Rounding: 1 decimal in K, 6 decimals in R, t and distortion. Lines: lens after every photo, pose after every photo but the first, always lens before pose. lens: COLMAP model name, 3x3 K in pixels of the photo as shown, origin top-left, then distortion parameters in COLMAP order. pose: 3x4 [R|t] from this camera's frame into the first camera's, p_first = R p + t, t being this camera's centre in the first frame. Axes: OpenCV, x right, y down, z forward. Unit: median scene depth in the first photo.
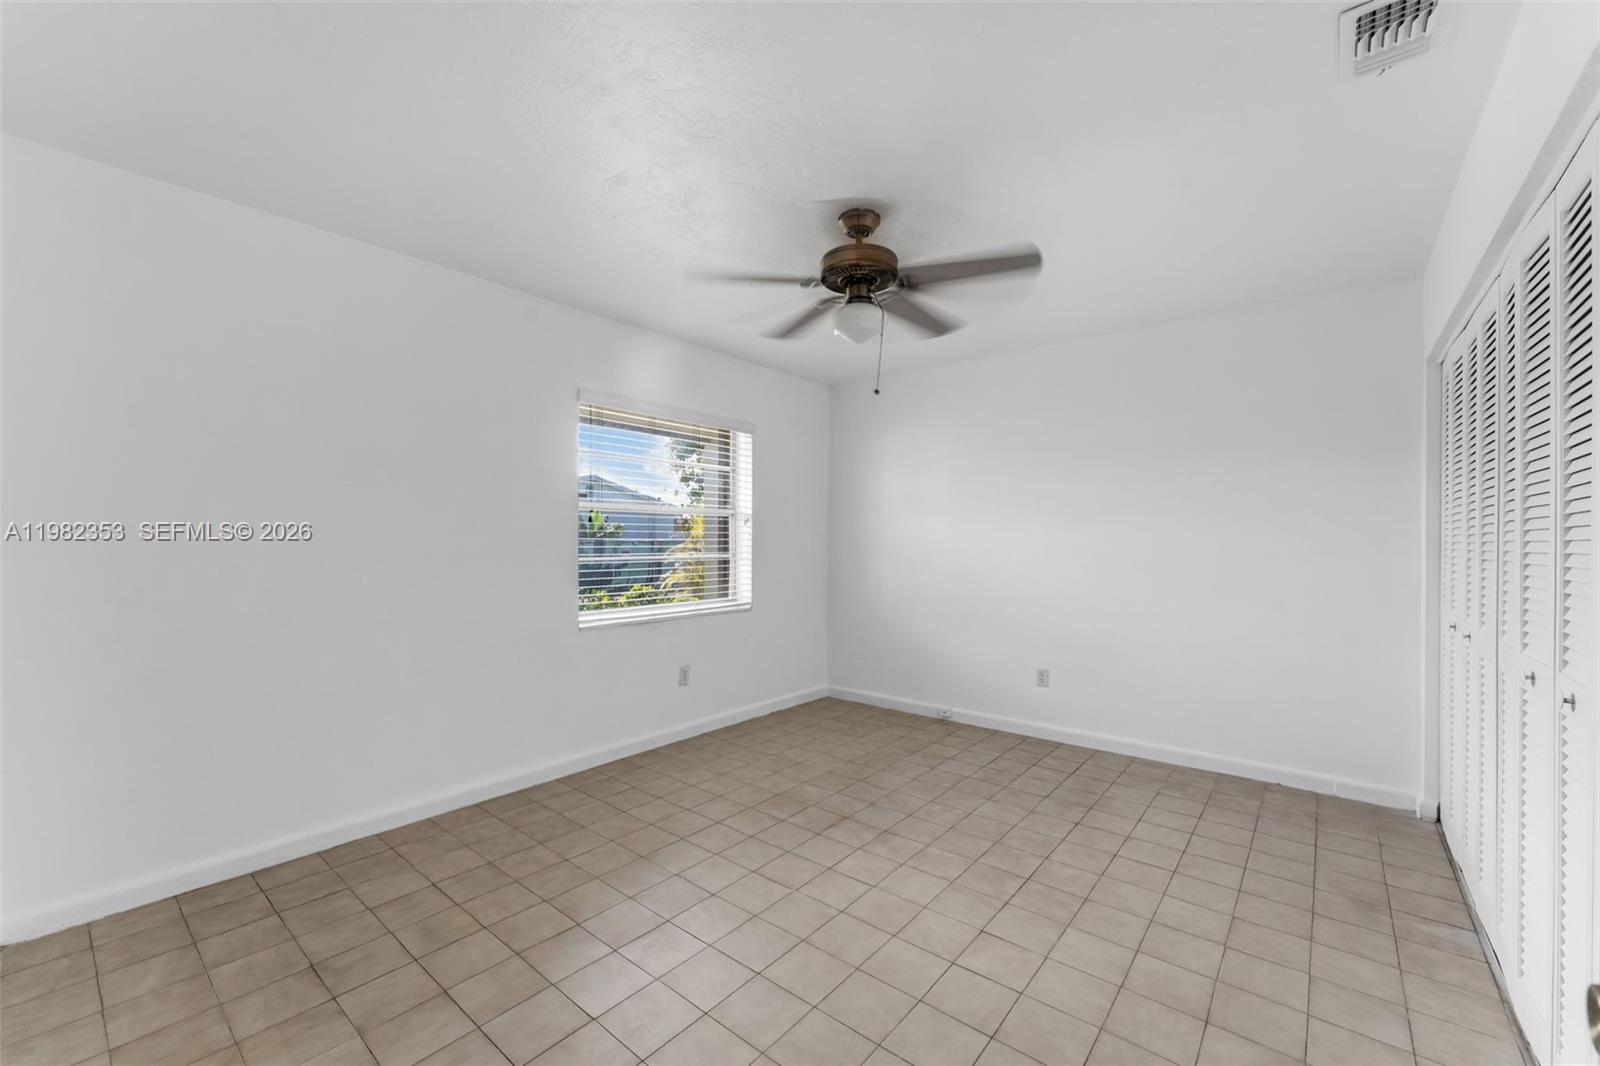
lens RADIAL K [[648.4, 0, 800.0], [0, 648.4, 533.0], [0, 0, 1]] dist [-0.005787, -0.000230]
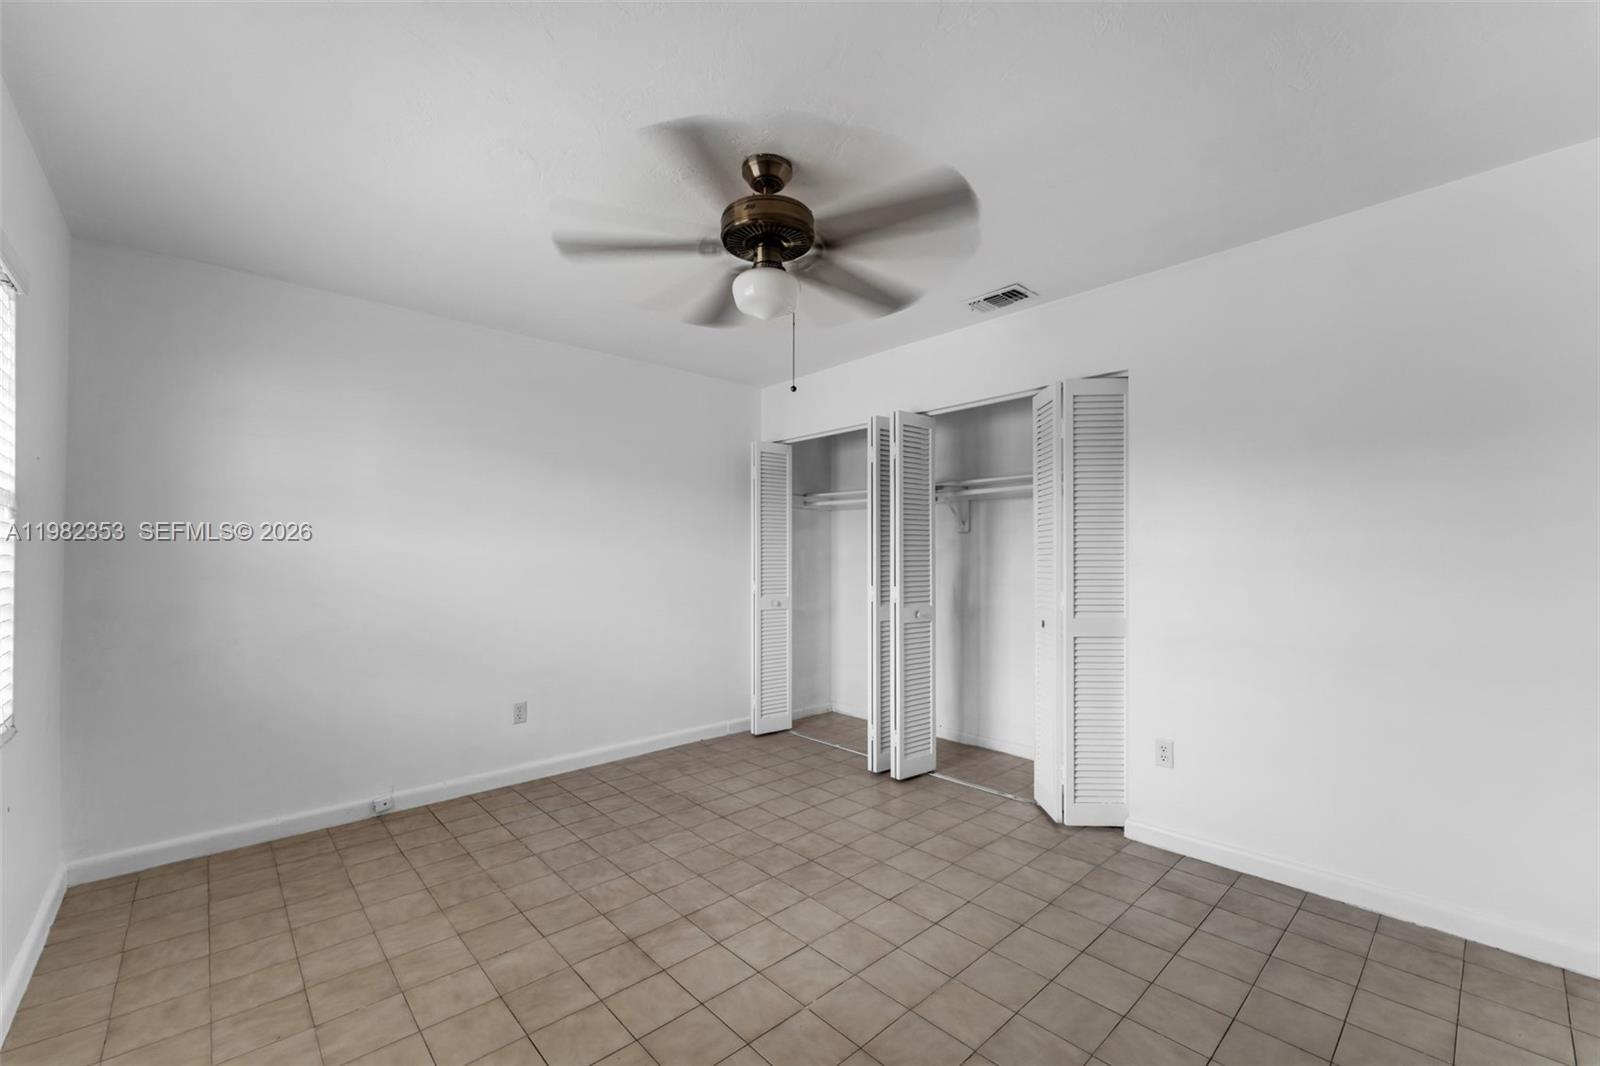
lens RADIAL K [[648.4, 0, 800.0], [0, 648.4, 533.0], [0, 0, 1]] dist [-0.005787, -0.000230]
pose [[0.142392, 0.027665, 0.989424, -0.528531], [-0.005747, 0.999616, -0.027123, 0.002455], [-0.989794, -0.001825, 0.142496, 0.596231]]
